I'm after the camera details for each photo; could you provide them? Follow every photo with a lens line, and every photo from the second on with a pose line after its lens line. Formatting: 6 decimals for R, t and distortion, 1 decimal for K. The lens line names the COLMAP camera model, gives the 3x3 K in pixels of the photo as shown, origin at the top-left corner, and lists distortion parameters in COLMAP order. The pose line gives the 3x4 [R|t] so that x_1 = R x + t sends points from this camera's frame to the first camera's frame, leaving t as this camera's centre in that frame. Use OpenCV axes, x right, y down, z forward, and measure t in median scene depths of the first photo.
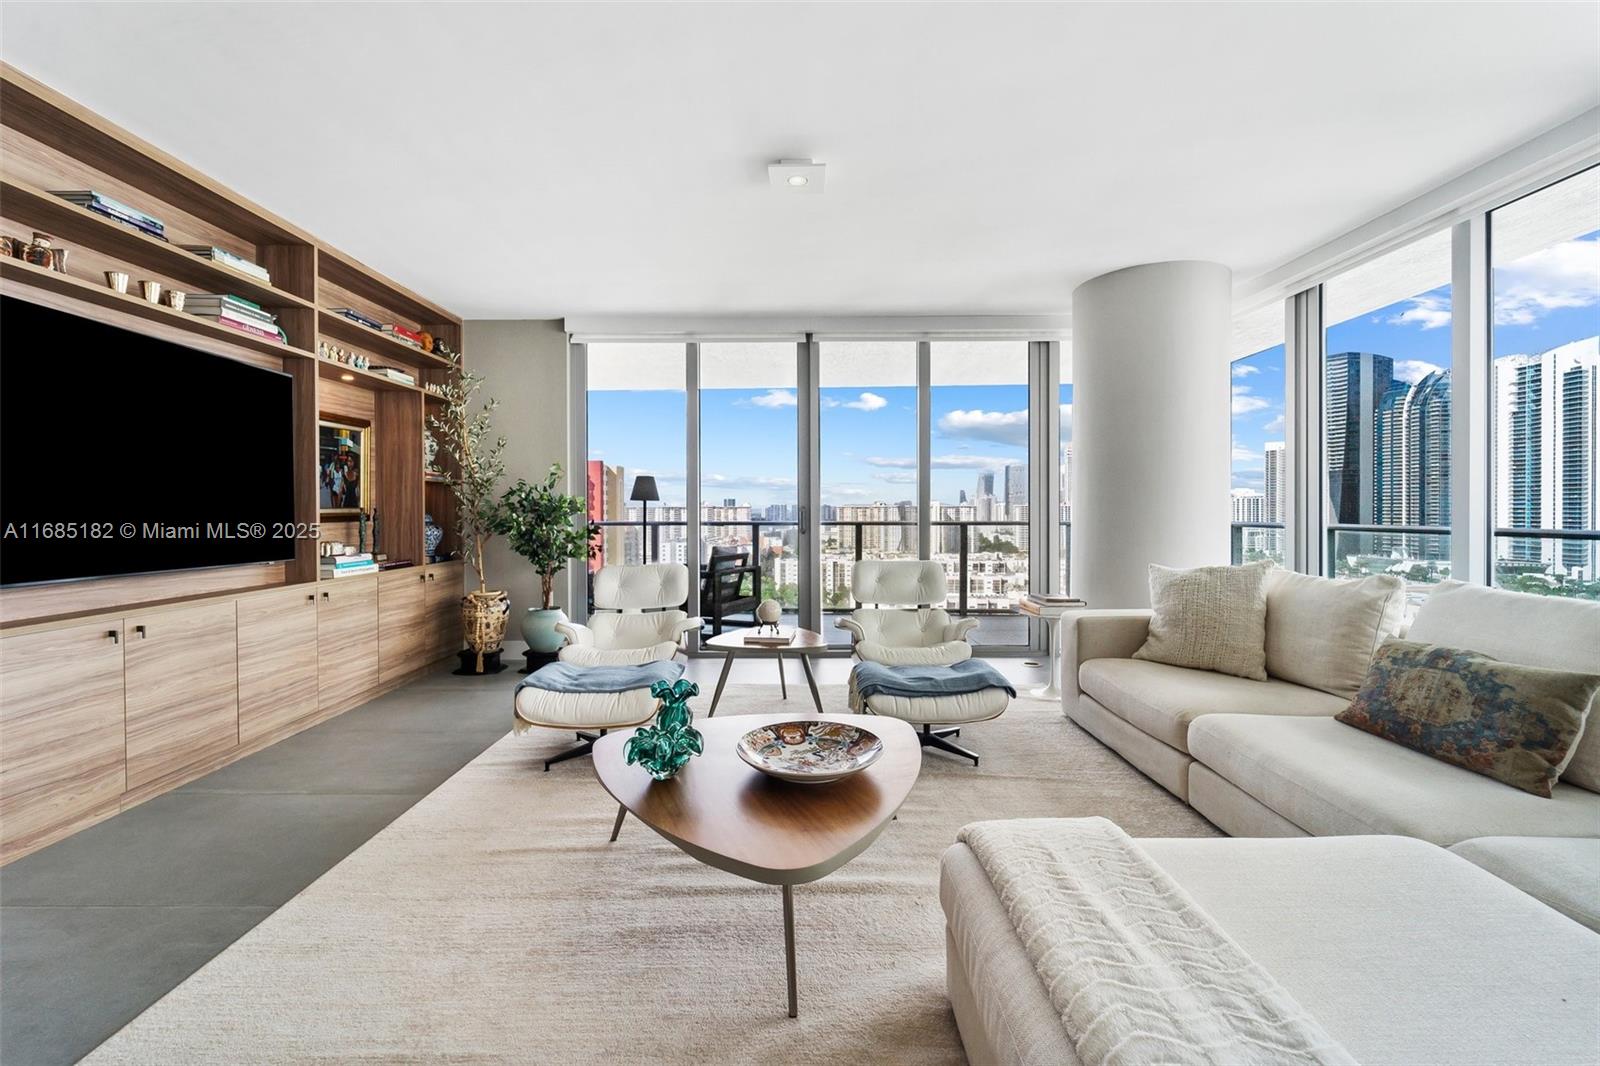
lens RADIAL K [[648.0, 0, 800.6], [0, 648.0, 515.9], [0, 0, 1]] dist [-0.001244, -0.000568]
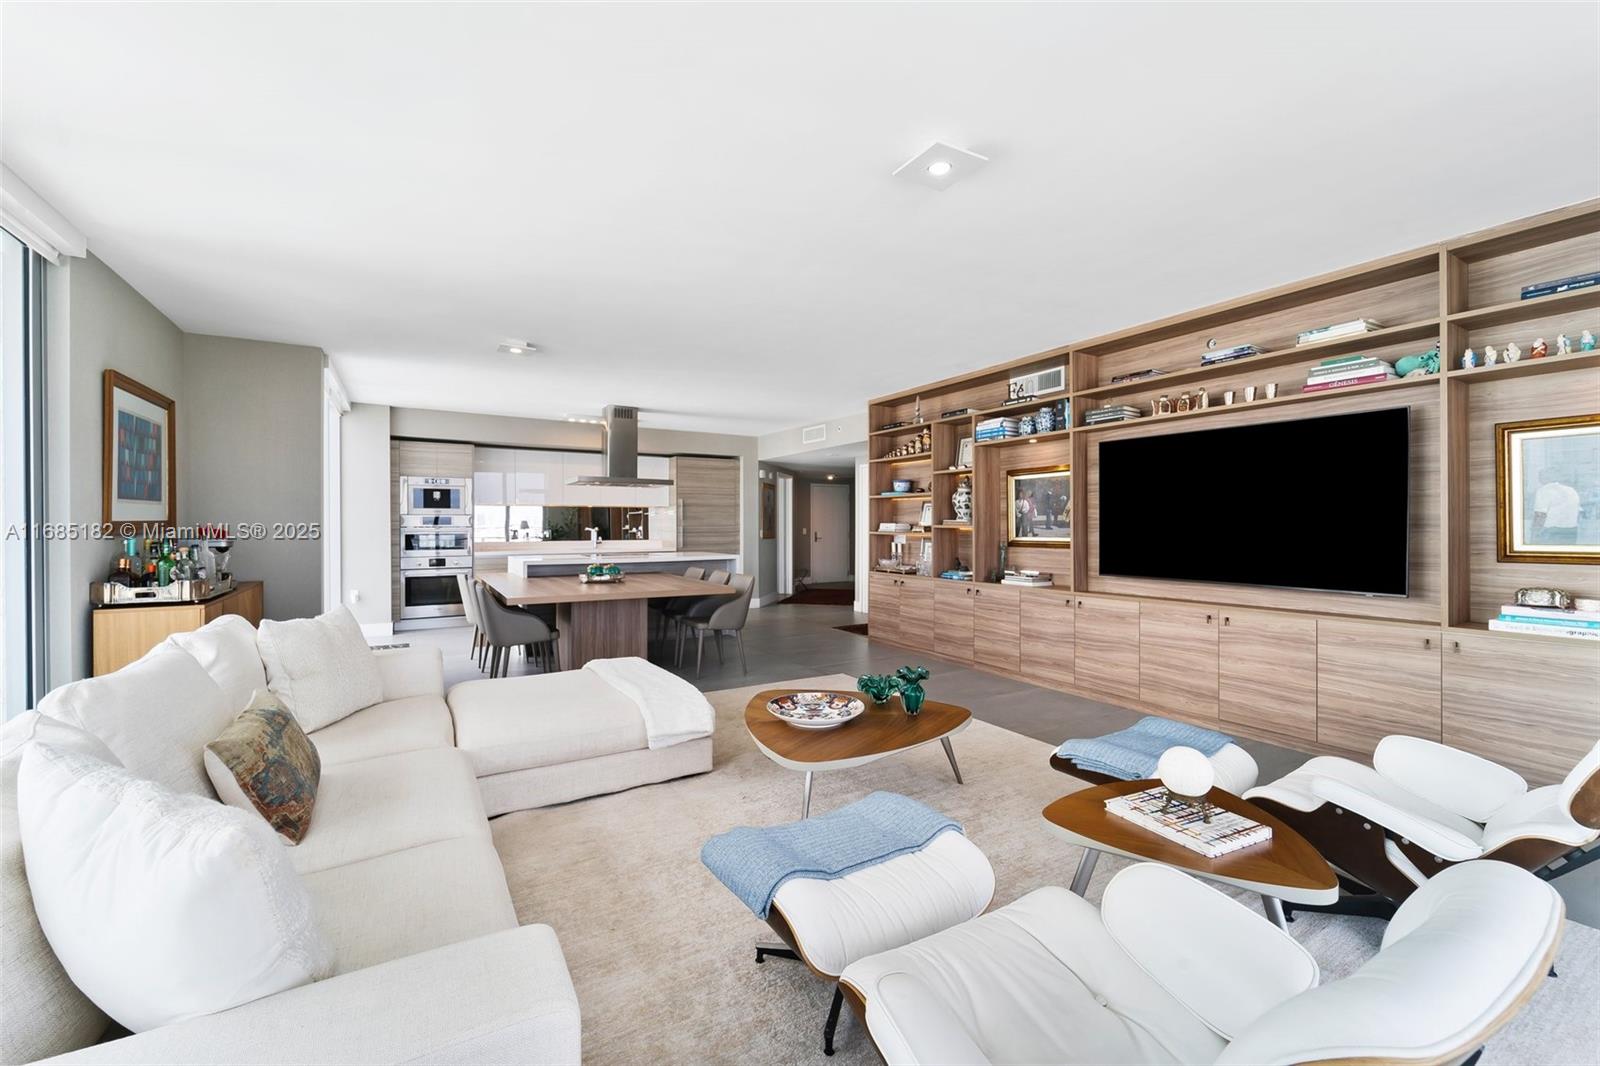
lens RADIAL K [[648.4, 0, 802.8], [0, 648.4, 523.4], [0, 0, 1]] dist [0.001790, -0.000200]
pose [[-0.857231, 0.004883, -0.514909, 0.414043], [0.001727, 0.999977, 0.006607, -0.042766], [0.514930, 0.004774, -0.857219, 1.157326]]
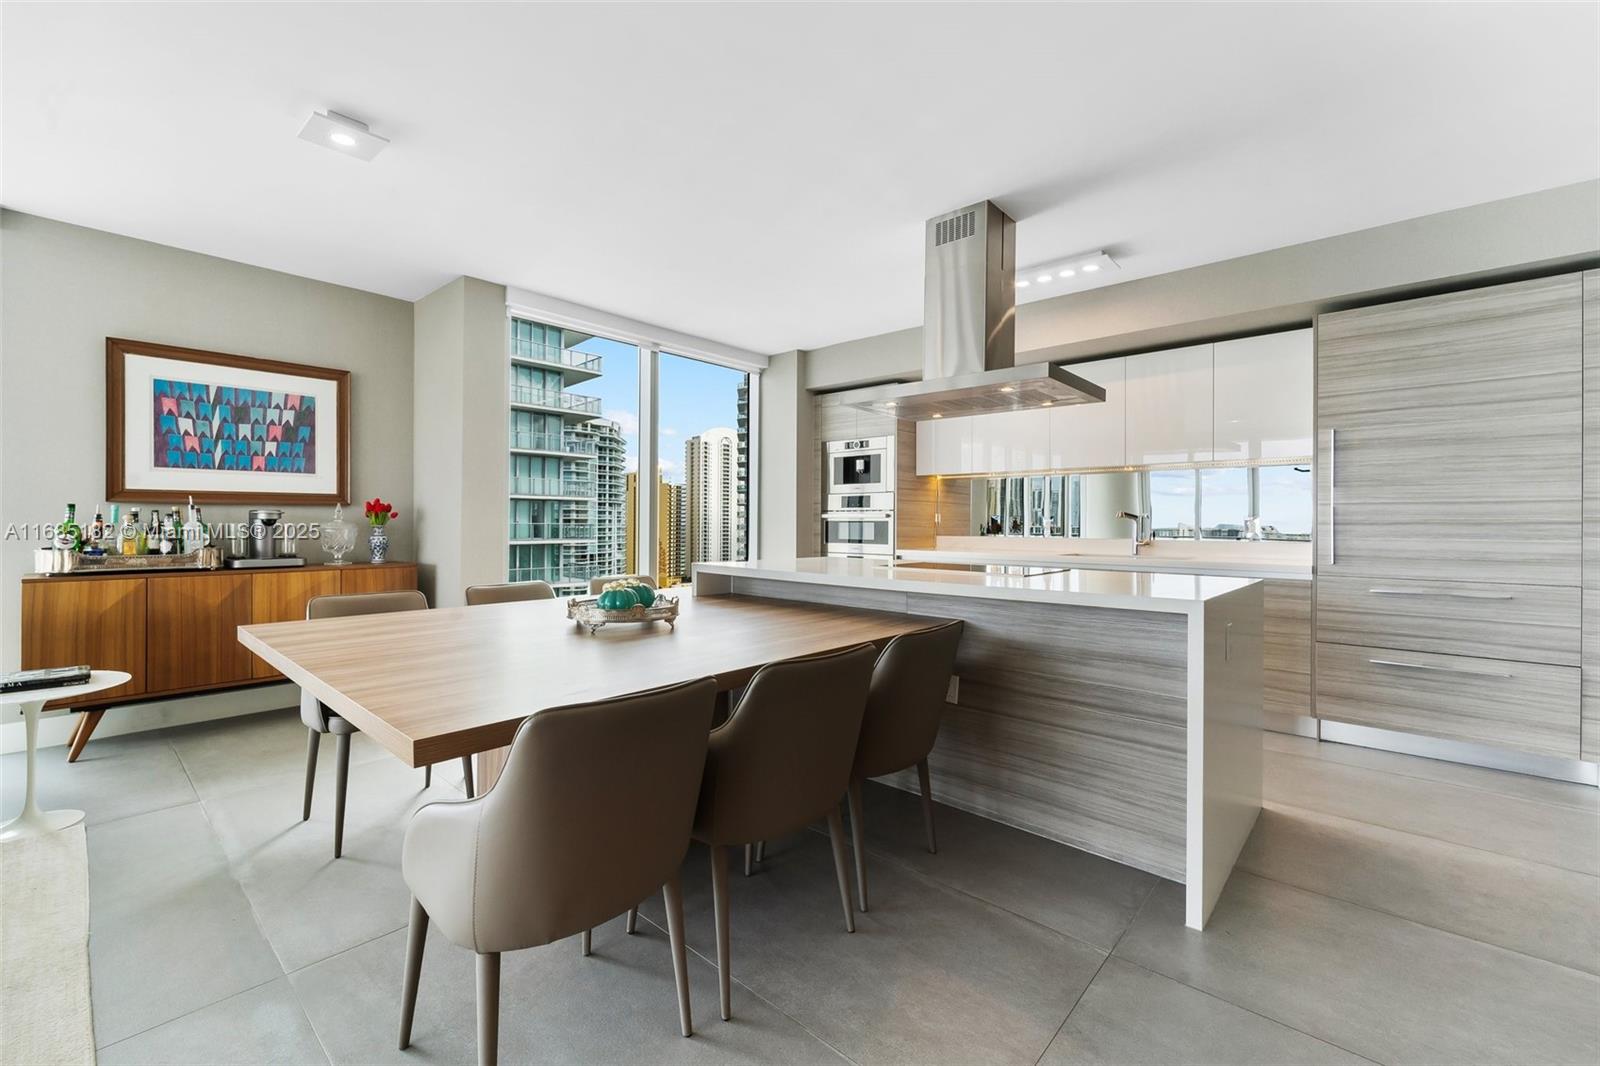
lens RADIAL K [[657.4, 0, 794.1], [0, 657.4, 507.6], [0, 0, 1]] dist [0.000925, 0.000497]
pose [[-0.739566, 0.013681, 0.672945, -0.492020], [-0.001058, 0.999769, -0.021488, 0.003399], [-0.673083, -0.016603, -0.739380, -0.000962]]
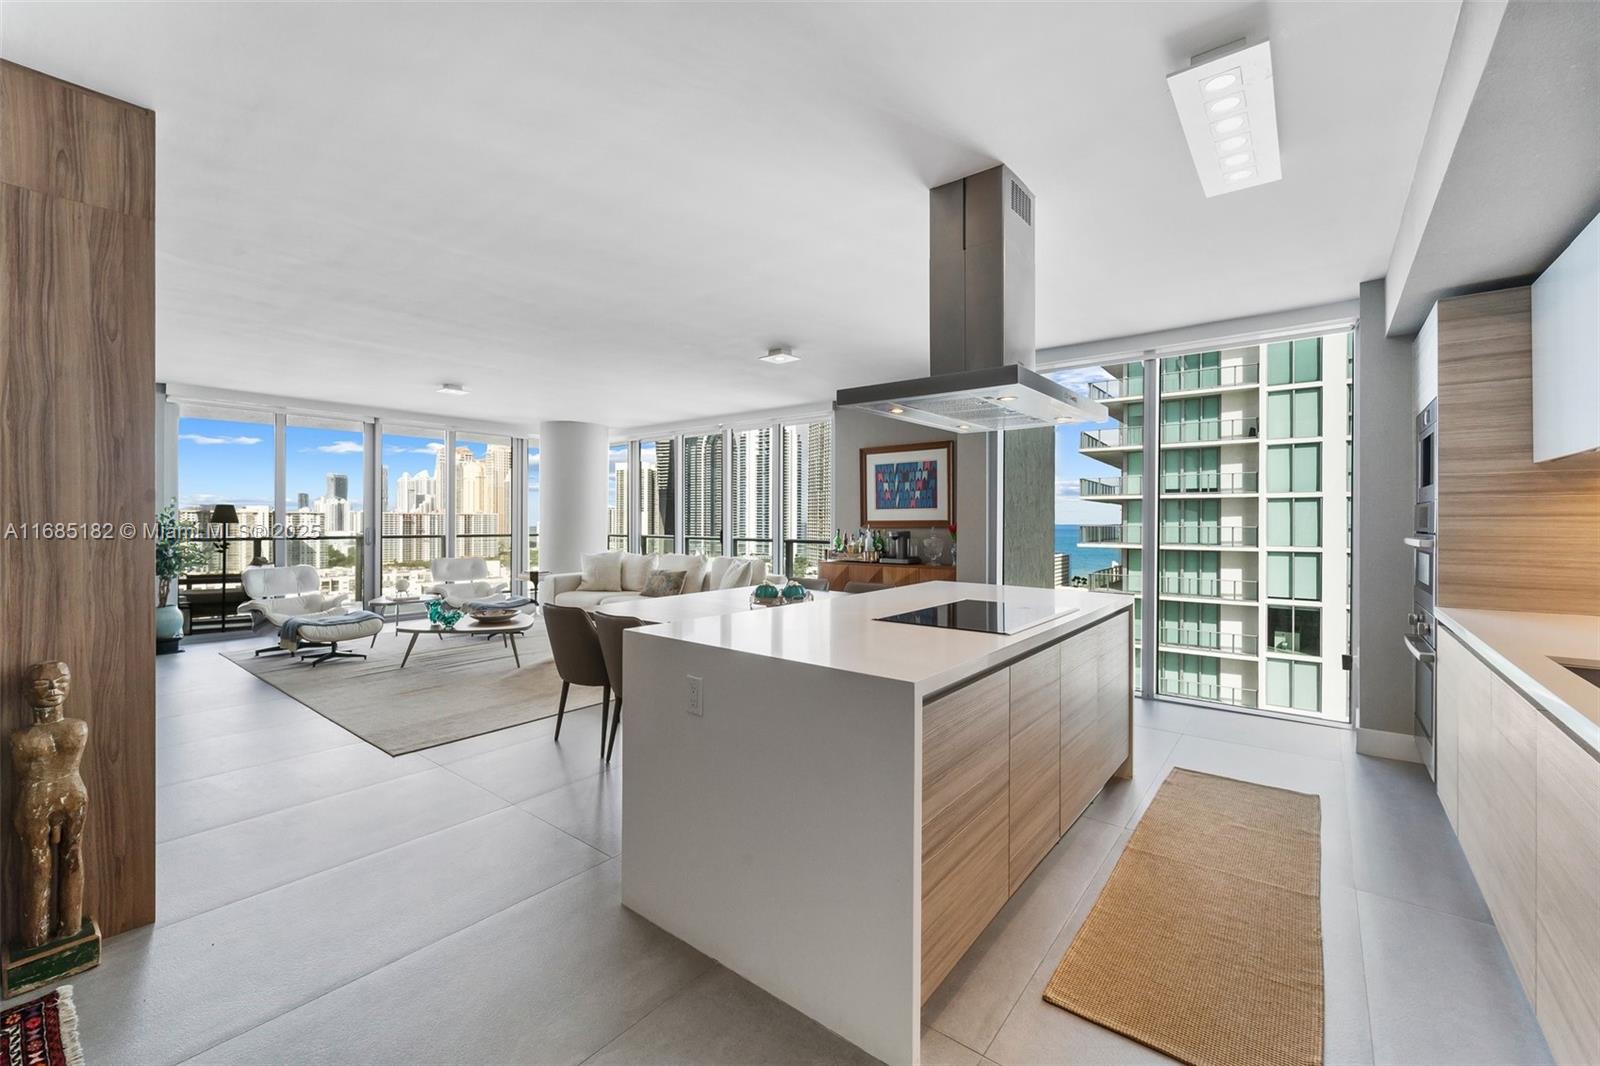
lens RADIAL K [[648.4, 0, 802.8], [0, 648.4, 523.4], [0, 0, 1]] dist [0.001790, -0.000200]
pose [[0.619343, 0.001744, 0.785119, -0.744833], [-0.000496, 0.999998, -0.001830, -0.029064], [-0.785120, 0.000744, 0.619343, -1.012029]]
